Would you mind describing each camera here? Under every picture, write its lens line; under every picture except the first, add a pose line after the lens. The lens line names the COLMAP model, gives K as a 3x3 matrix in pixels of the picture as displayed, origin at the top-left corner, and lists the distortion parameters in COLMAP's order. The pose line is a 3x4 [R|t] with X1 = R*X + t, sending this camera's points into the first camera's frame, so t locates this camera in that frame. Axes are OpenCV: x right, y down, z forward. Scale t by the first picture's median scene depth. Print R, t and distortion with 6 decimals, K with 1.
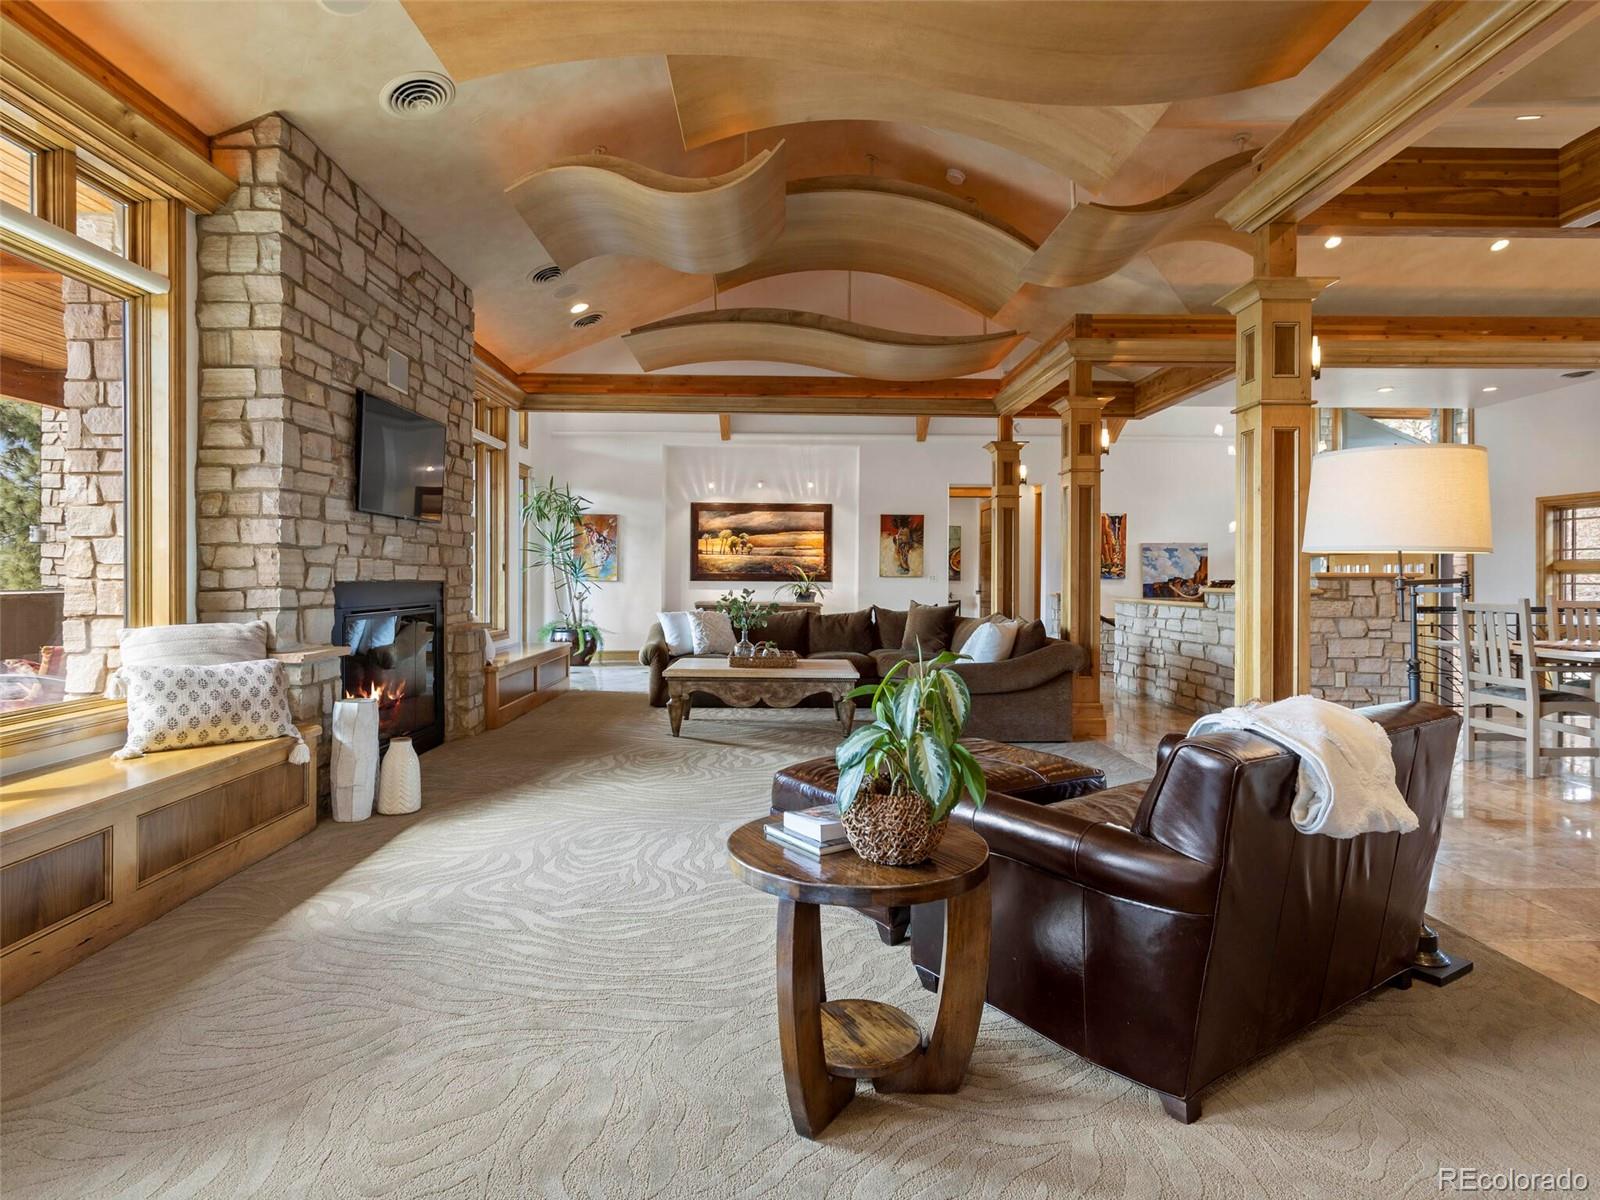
lens RADIAL K [[866.5, 0, 800.0], [0, 866.5, 585.4], [0, 0, 1]] dist [0.002796, 0.001216]
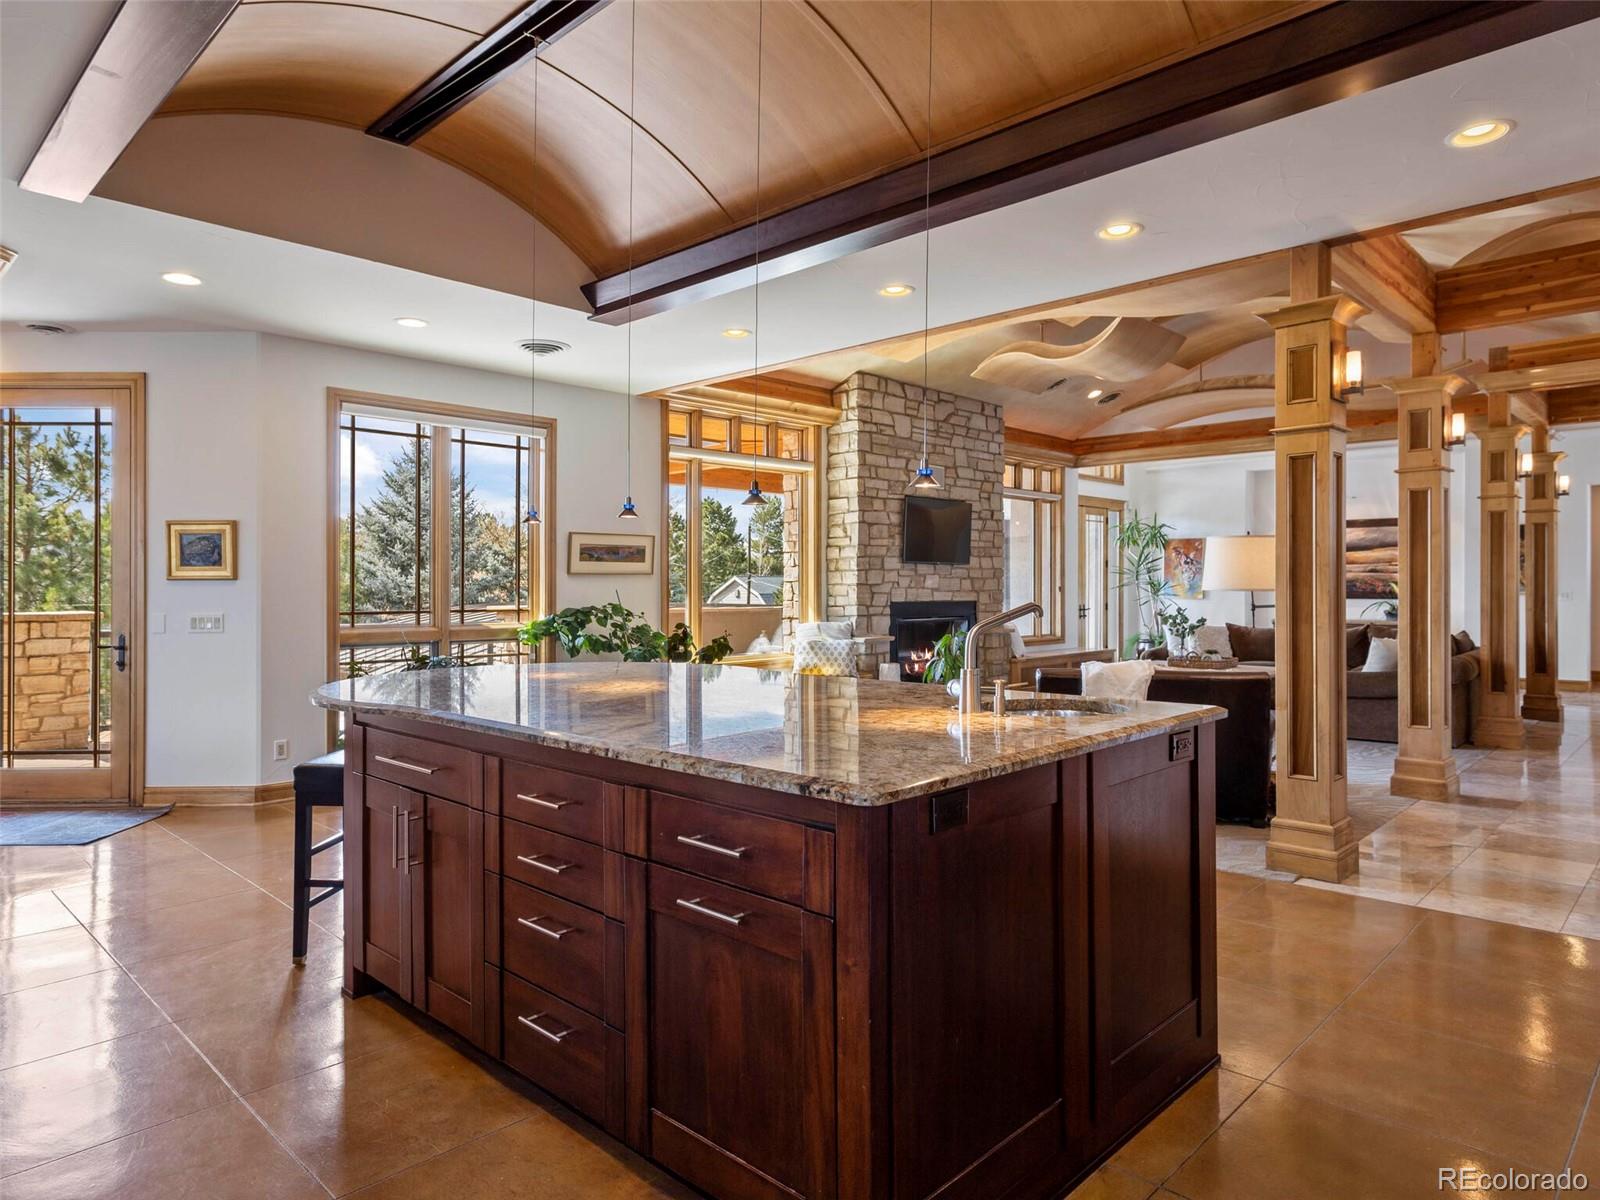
lens RADIAL K [[985.7, 0, 801.1], [0, 985.7, 597.0], [0, 0, 1]] dist [-0.001054, 0.000040]
pose [[0.706111, -0.000561, -0.708101, 0.900727], [-0.001272, 0.999997, -0.002061, -0.010934], [0.708100, 0.002357, 0.706108, -0.689903]]
